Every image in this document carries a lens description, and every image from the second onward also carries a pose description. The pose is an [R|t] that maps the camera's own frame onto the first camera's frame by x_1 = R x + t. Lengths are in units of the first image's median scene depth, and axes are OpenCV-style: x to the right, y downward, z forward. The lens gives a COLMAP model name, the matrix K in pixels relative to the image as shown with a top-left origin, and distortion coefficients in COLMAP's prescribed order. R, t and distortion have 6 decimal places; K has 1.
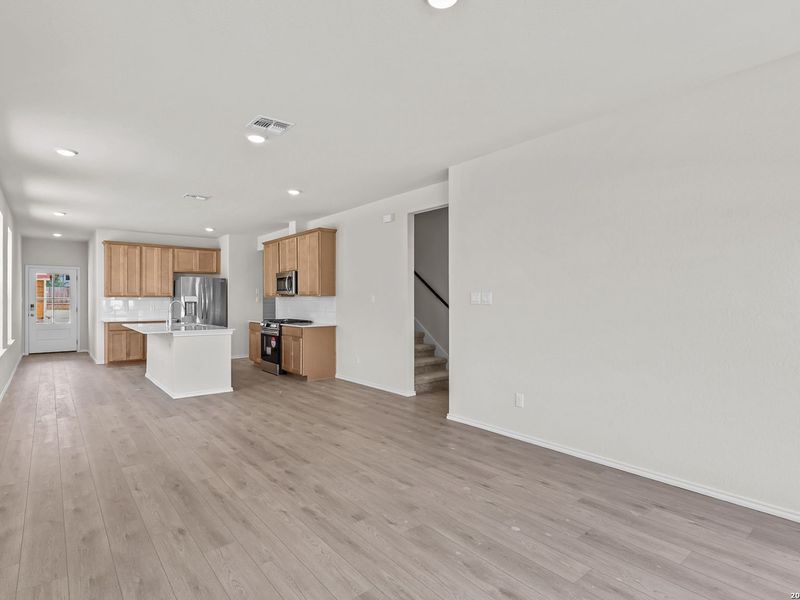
lens RADIAL K [[426.7, 0, 394.5], [0, 426.7, 300.8], [0, 0, 1]] dist [-0.001455, 0.000585]
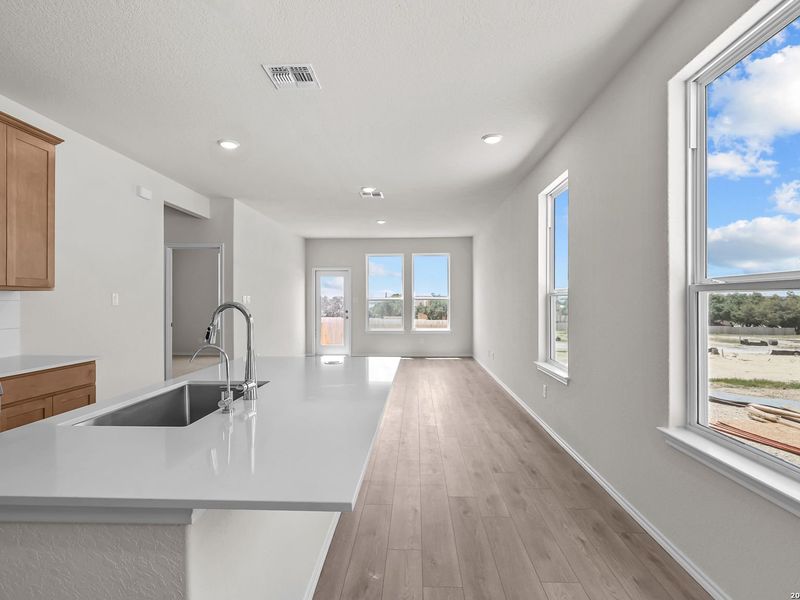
lens RADIAL K [[426.7, 0, 394.5], [0, 426.7, 300.8], [0, 0, 1]] dist [-0.001455, 0.000585]
pose [[-0.742123, 0.003308, 0.670256, -0.641723], [0.004082, 0.999992, -0.000416, 0.000336], [-0.670251, 0.002427, -0.742130, 0.951569]]
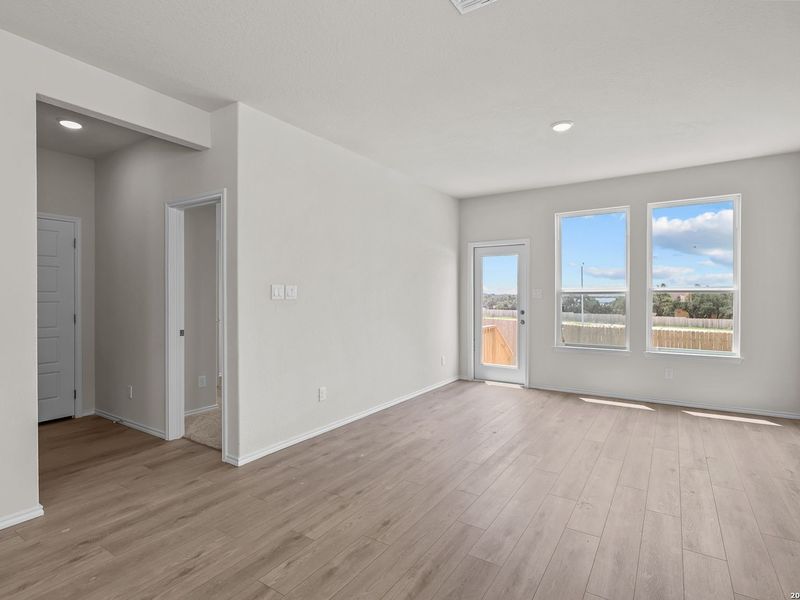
lens RADIAL K [[418.1, 0, 400.0], [0, 418.1, 300.0], [0, 0, 1]] dist [0.001321, 0.000282]
pose [[-0.303375, -0.011697, 0.952799, -0.347034], [0.001313, 0.999919, 0.012694, -0.000569], [-0.952870, 0.005102, -0.303335, 0.556372]]
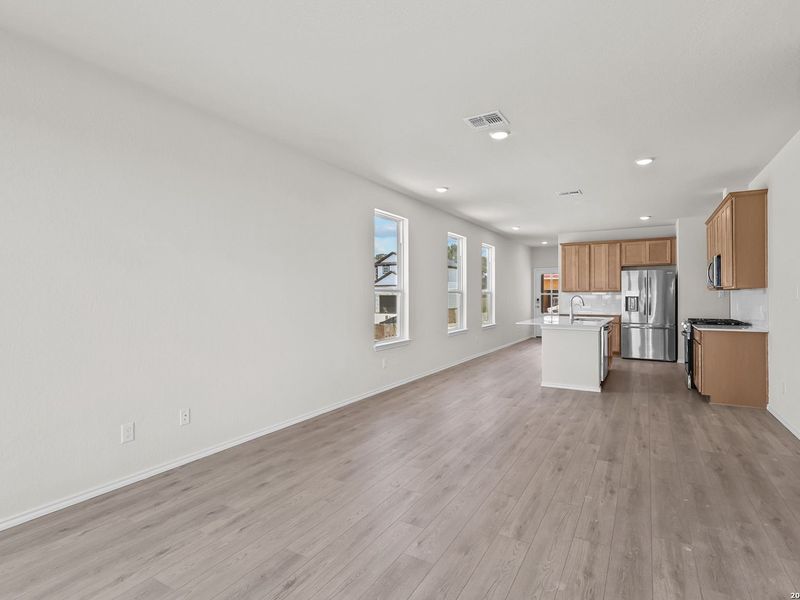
lens RADIAL K [[422.1, 0, 400.0], [0, 422.1, 292.5], [0, 0, 1]] dist [0.001426, 0.000087]
pose [[0.352623, -0.007556, -0.935735, 0.250967], [0.000261, 0.999968, -0.007976, 0.000715], [0.935766, 0.002568, 0.352613, 0.200506]]
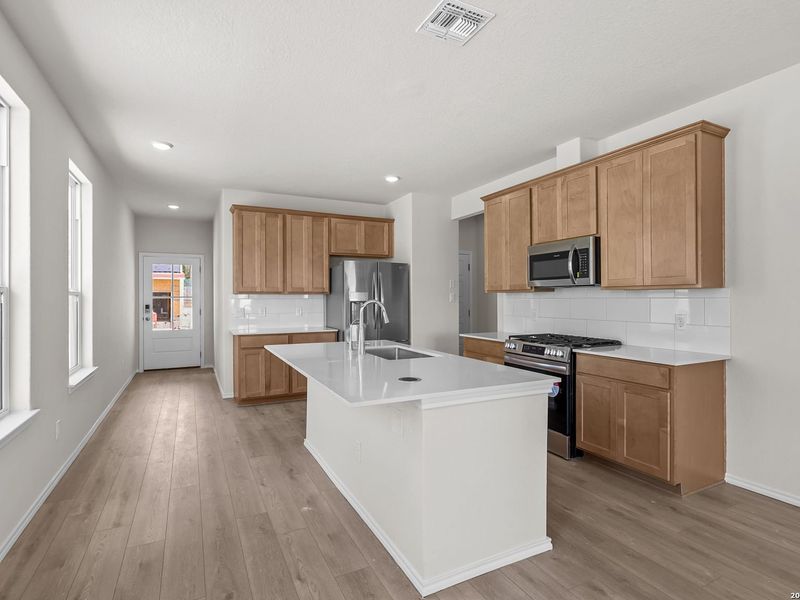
lens RADIAL K [[418.1, 0, 400.0], [0, 418.1, 300.0], [0, 0, 1]] dist [0.001321, 0.000282]
pose [[0.977134, -0.001273, -0.212618, -0.324214], [0.001488, 0.999999, 0.000850, 0.000073], [0.212617, -0.001146, 0.977135, 0.472090]]
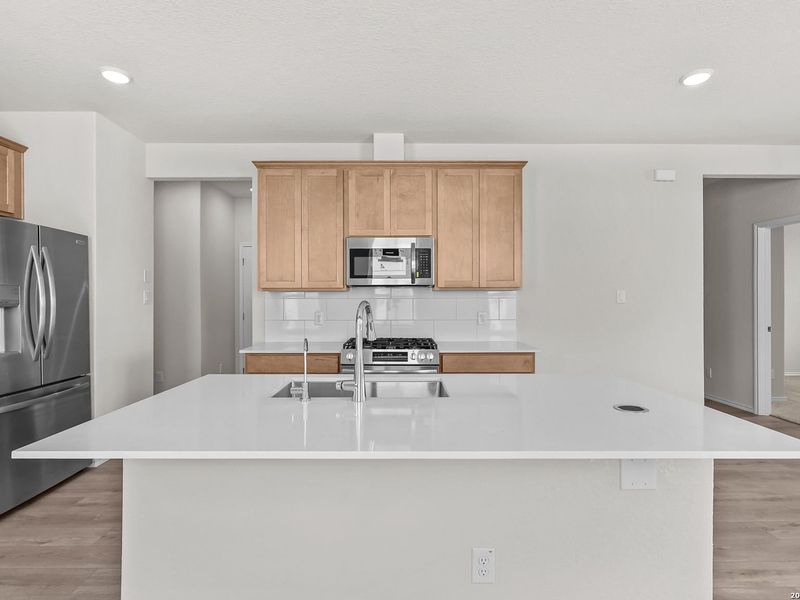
lens RADIAL K [[412.2, 0, 395.0], [0, 412.2, 298.2], [0, 0, 1]] dist [-0.003560, 0.000417]
pose [[0.622993, 0.001495, 0.782226, -0.588299], [0.004063, 0.999979, -0.005147, 0.000765], [-0.782217, 0.006384, 0.622974, 0.700931]]
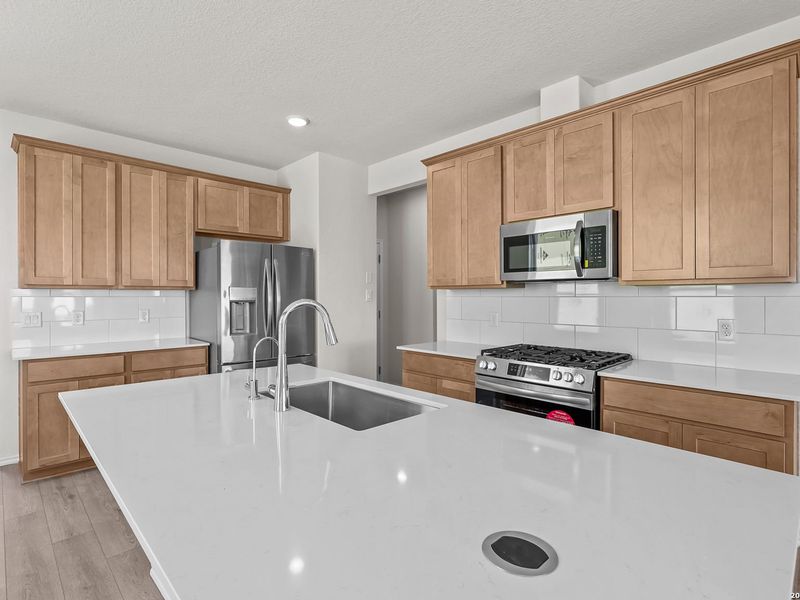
lens RADIAL K [[412.2, 0, 395.0], [0, 412.2, 298.2], [0, 0, 1]] dist [-0.003560, 0.000417]
pose [[0.996224, -0.000398, 0.086818, -0.405999], [0.000292, 0.999999, 0.001232, -0.000469], [-0.086819, -0.001202, 0.996223, 0.652104]]
